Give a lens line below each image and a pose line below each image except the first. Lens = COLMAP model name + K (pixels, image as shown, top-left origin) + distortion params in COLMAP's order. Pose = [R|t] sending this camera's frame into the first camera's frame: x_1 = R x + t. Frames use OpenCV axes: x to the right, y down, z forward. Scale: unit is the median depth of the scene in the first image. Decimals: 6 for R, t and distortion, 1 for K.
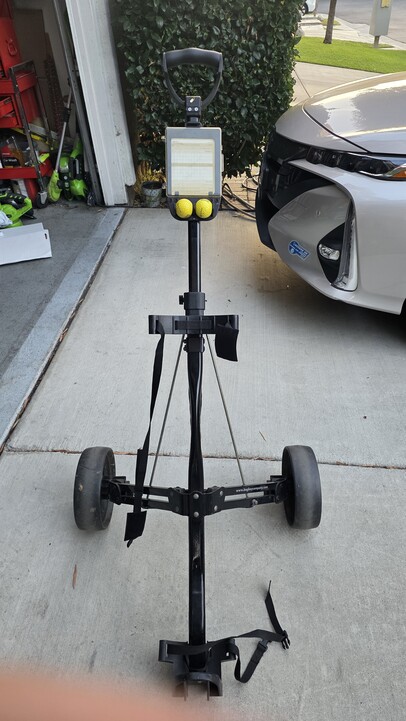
lens RADIAL K [[467.7, 0, 219.3], [0, 467.7, 379.3], [0, 0, 1]] dist [0.045587, -0.053202]
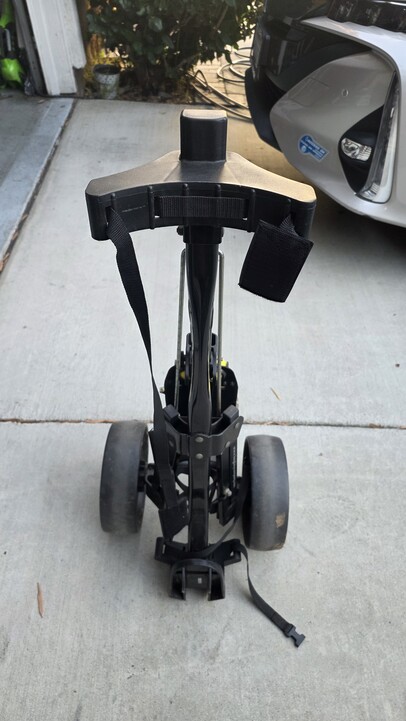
lens RADIAL K [[467.7, 0, 219.3], [0, 467.7, 379.3], [0, 0, 1]] dist [0.045587, -0.053202]
pose [[0.995903, -0.025104, 0.086877, -0.055950], [0.012171, 0.989165, 0.146304, -0.014782], [-0.089609, -0.144647, 0.985417, 0.189928]]
